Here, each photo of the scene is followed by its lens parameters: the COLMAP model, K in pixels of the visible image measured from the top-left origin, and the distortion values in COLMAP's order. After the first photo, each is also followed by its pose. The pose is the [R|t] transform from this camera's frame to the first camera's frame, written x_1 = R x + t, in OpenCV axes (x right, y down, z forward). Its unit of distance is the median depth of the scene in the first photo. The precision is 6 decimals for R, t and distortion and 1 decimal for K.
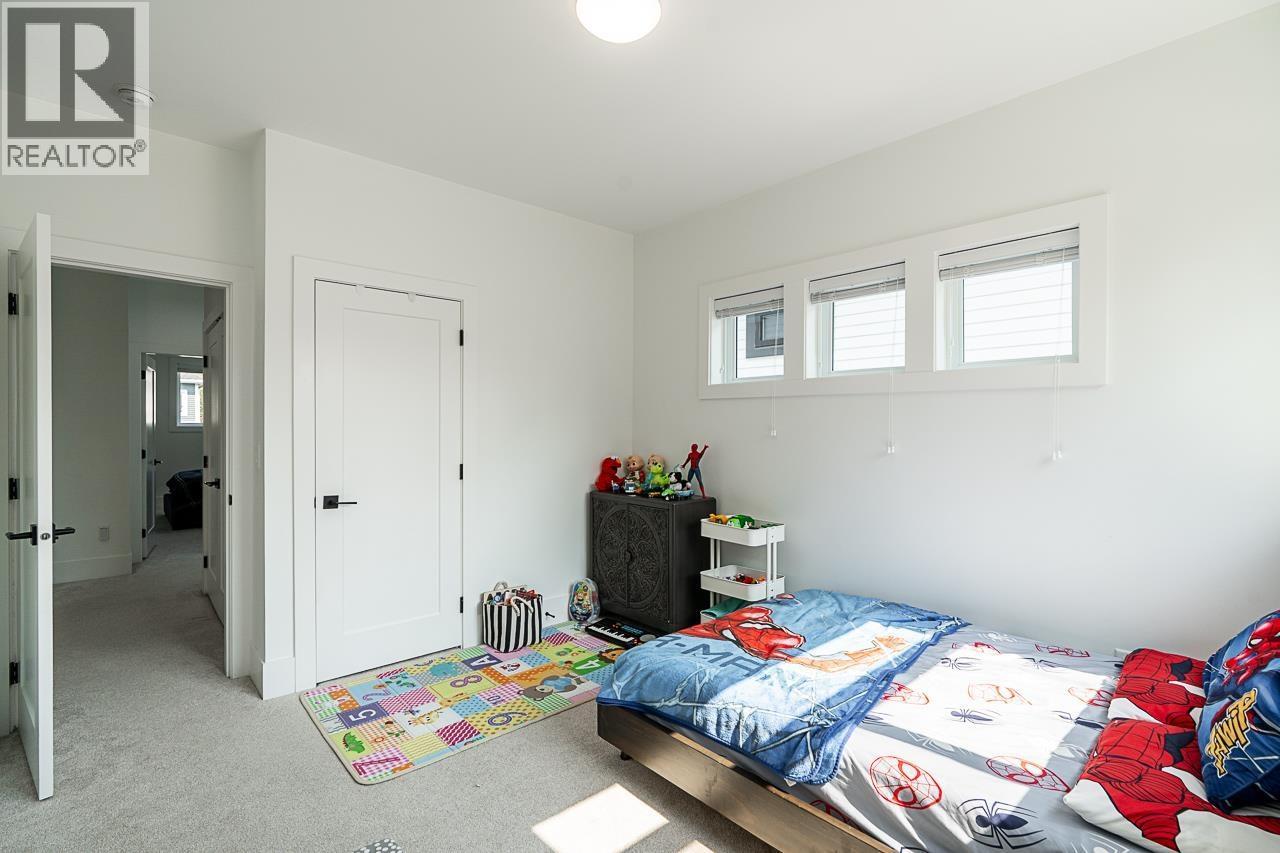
lens RADIAL K [[588.1, 0, 640.0], [0, 588.1, 426.5], [0, 0, 1]] dist [0.022431, 0.000017]
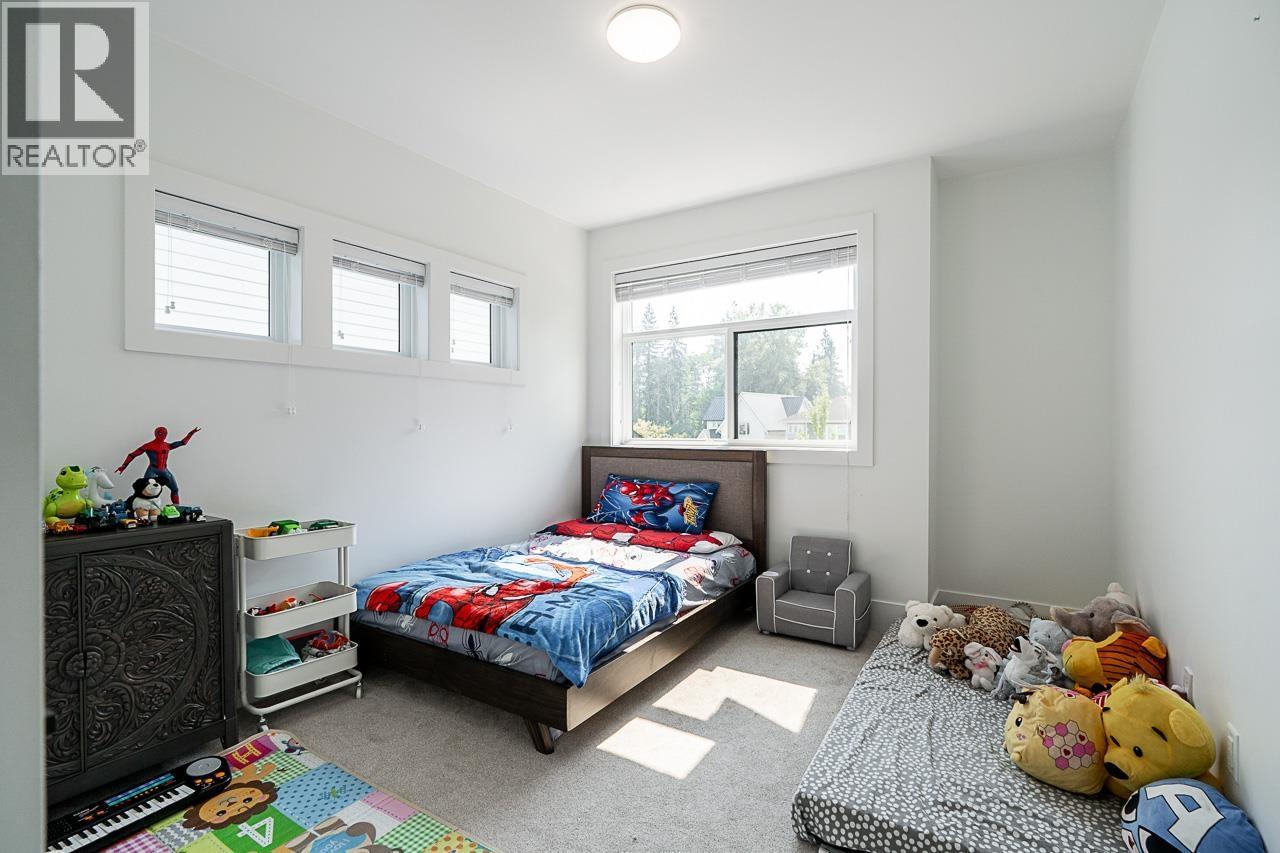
lens RADIAL K [[588.1, 0, 640.0], [0, 588.1, 426.5], [0, 0, 1]] dist [0.022431, 0.000017]
pose [[-0.262133, -0.002587, 0.965028, -0.927677], [-0.001626, 0.999996, 0.002239, 0.043813], [-0.965030, -0.000982, -0.262136, 1.067080]]
